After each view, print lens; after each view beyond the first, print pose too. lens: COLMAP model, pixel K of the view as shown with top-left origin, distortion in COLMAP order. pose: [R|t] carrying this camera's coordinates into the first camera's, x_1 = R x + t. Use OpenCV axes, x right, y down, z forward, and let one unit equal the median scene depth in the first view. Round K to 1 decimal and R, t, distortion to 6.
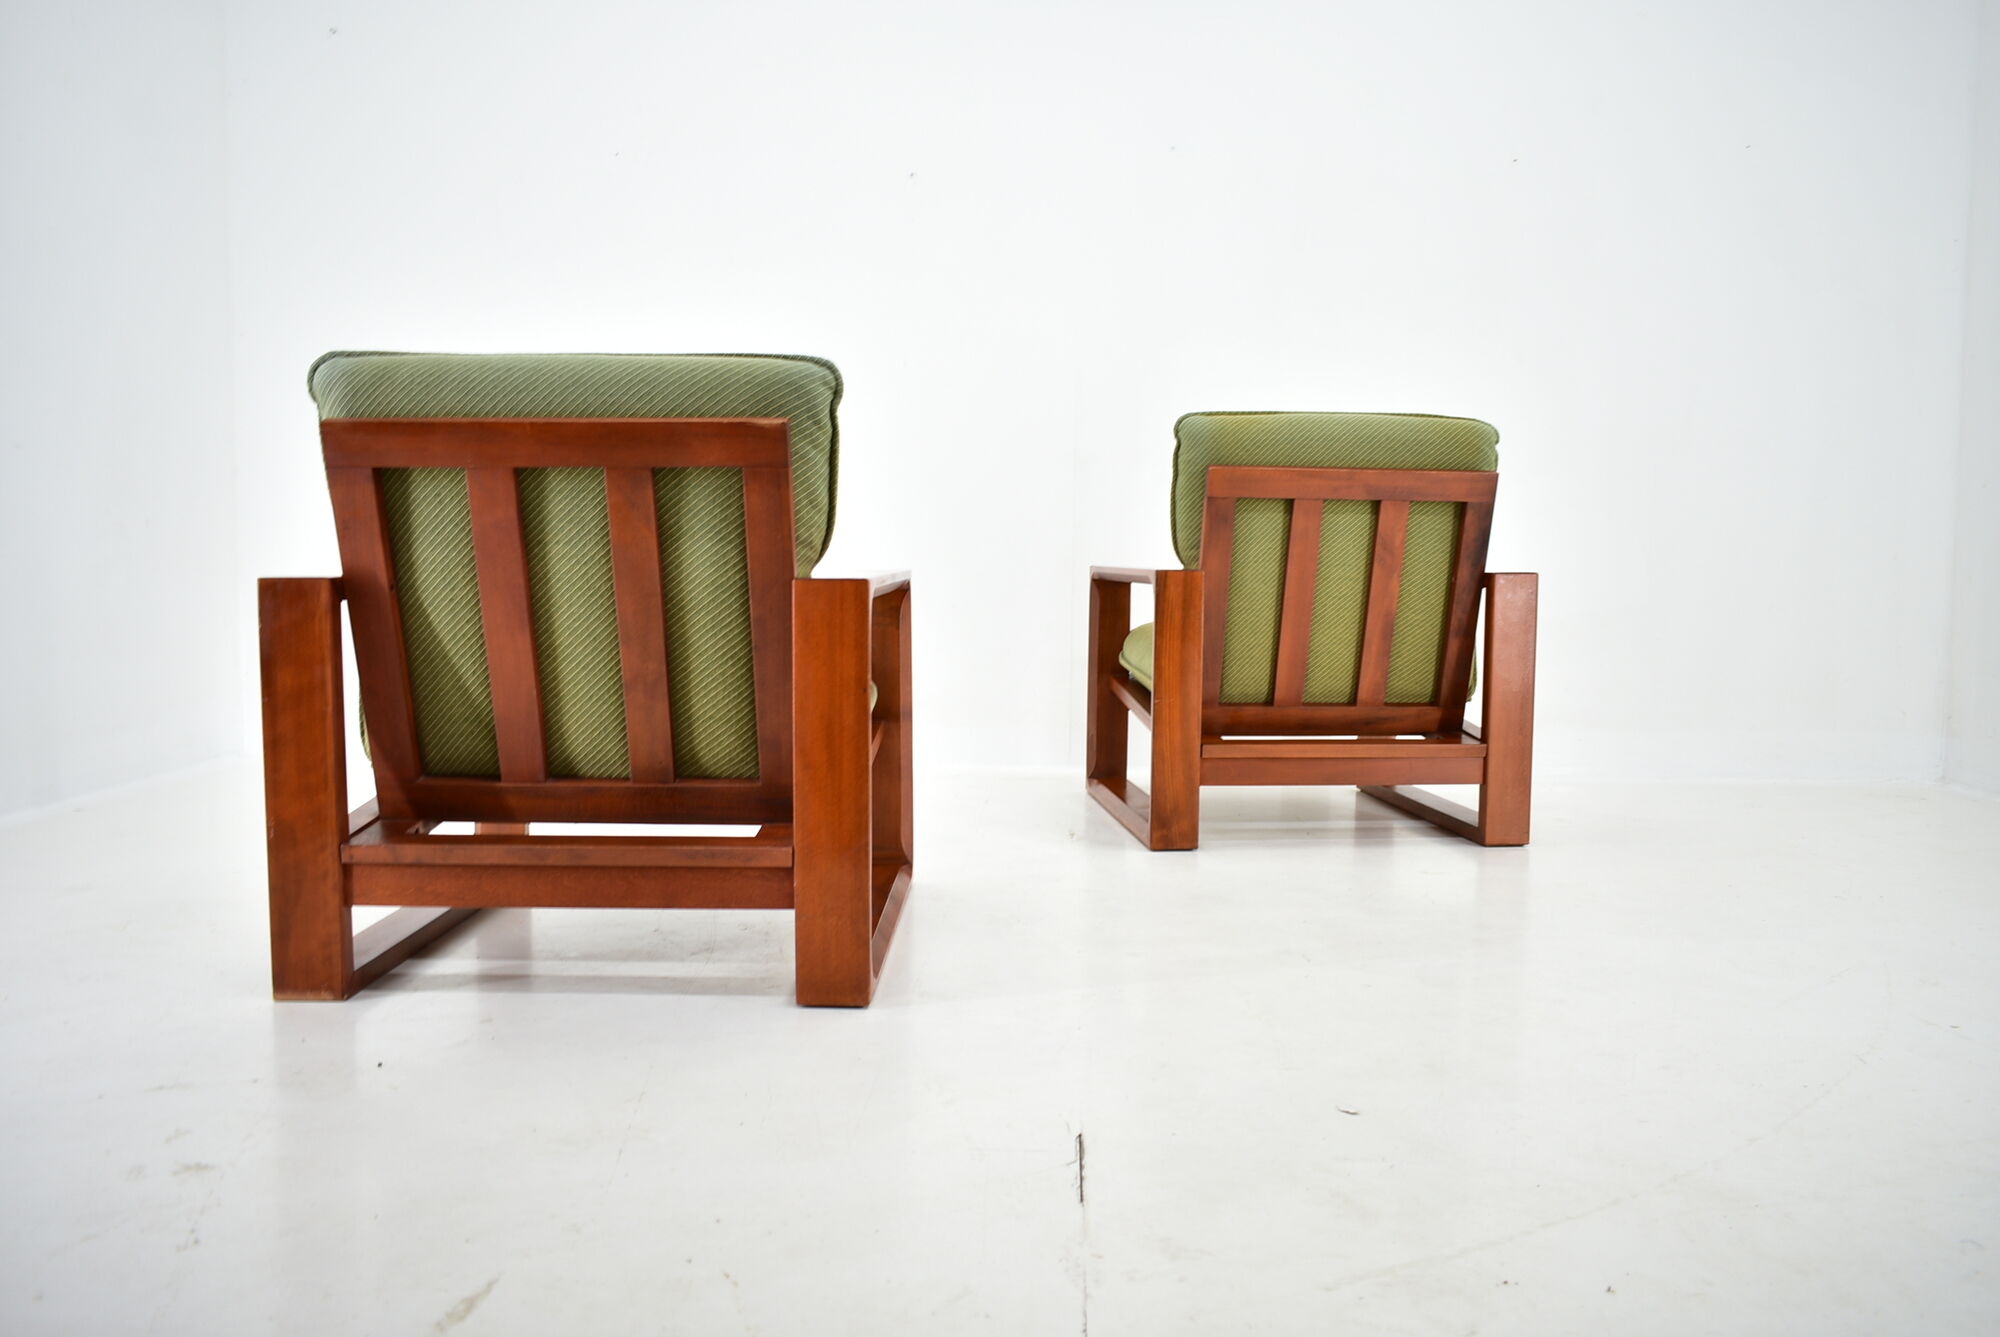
lens RADIAL K [[1534.6, 0, 1000.0], [0, 1534.6, 668.5], [0, 0, 1]] dist [-0.015673, 0.003641]
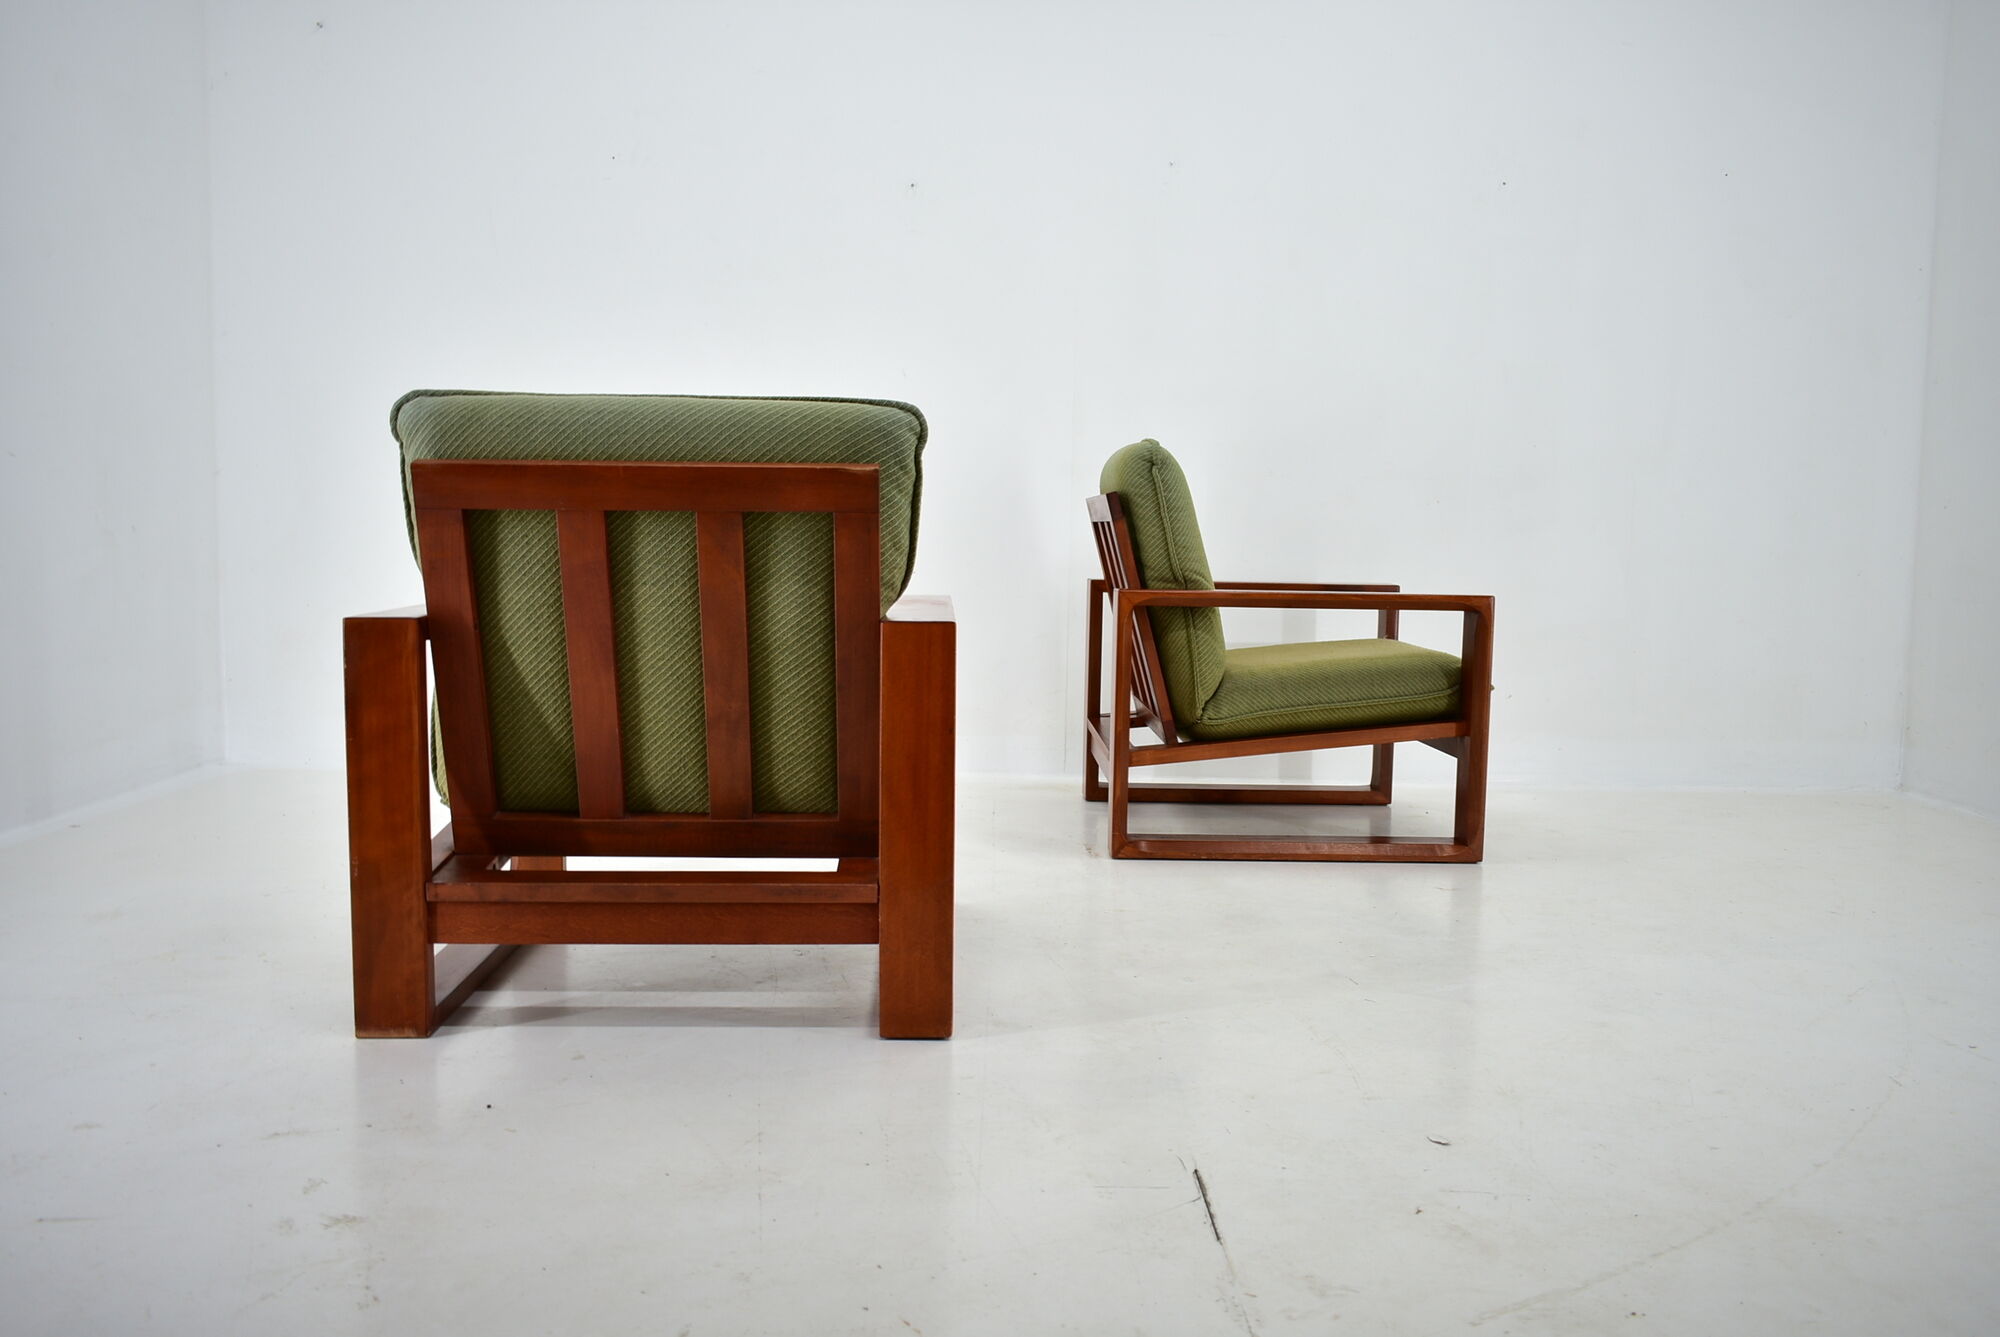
lens RADIAL K [[1545.7, 0, 1002.5], [0, 1545.7, 666.9], [0, 0, 1]] dist [-0.012264, -0.002008]
pose [[0.998476, 0.003020, 0.055103, -0.109240], [-0.003648, 0.999929, 0.011303, -0.039680], [-0.055064, -0.011487, 0.998417, -0.030415]]
